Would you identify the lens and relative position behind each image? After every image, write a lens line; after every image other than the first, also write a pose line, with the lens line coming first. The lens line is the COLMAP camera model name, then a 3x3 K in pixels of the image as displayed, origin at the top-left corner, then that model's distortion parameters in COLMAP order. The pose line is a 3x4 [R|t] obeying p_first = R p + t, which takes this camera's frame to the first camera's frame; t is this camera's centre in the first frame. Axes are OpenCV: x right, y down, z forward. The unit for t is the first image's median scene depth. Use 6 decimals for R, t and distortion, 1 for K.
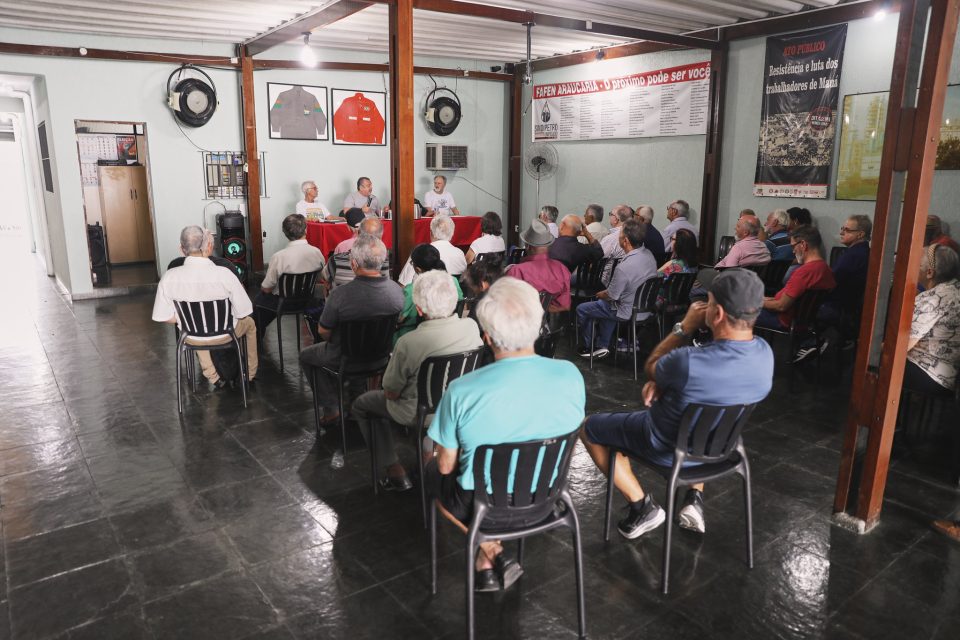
lens RADIAL K [[685.8, 0, 479.8], [0, 685.8, 318.1], [0, 0, 1]] dist [-0.007312, -0.001297]
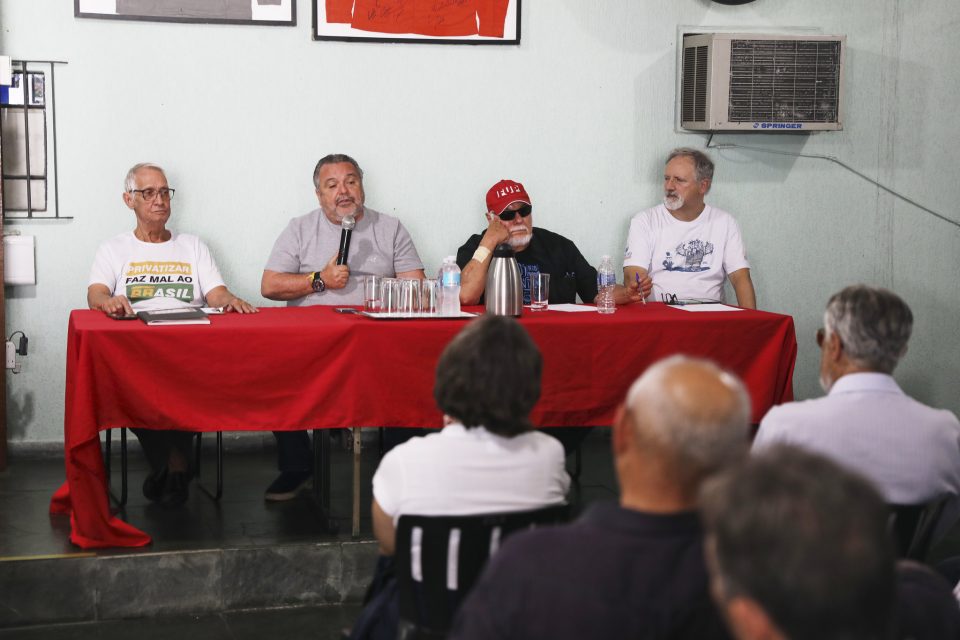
lens RADIAL K [[1806.8, 0, 479.8], [0, 1806.8, 321.5], [0, 0, 1]] dist [0.294629, 0.000000]
pose [[0.916059, 0.042125, -0.398826, 0.168780], [-0.089260, 0.990940, -0.100355, -0.072793], [0.390985, 0.127530, 0.911519, 0.379167]]
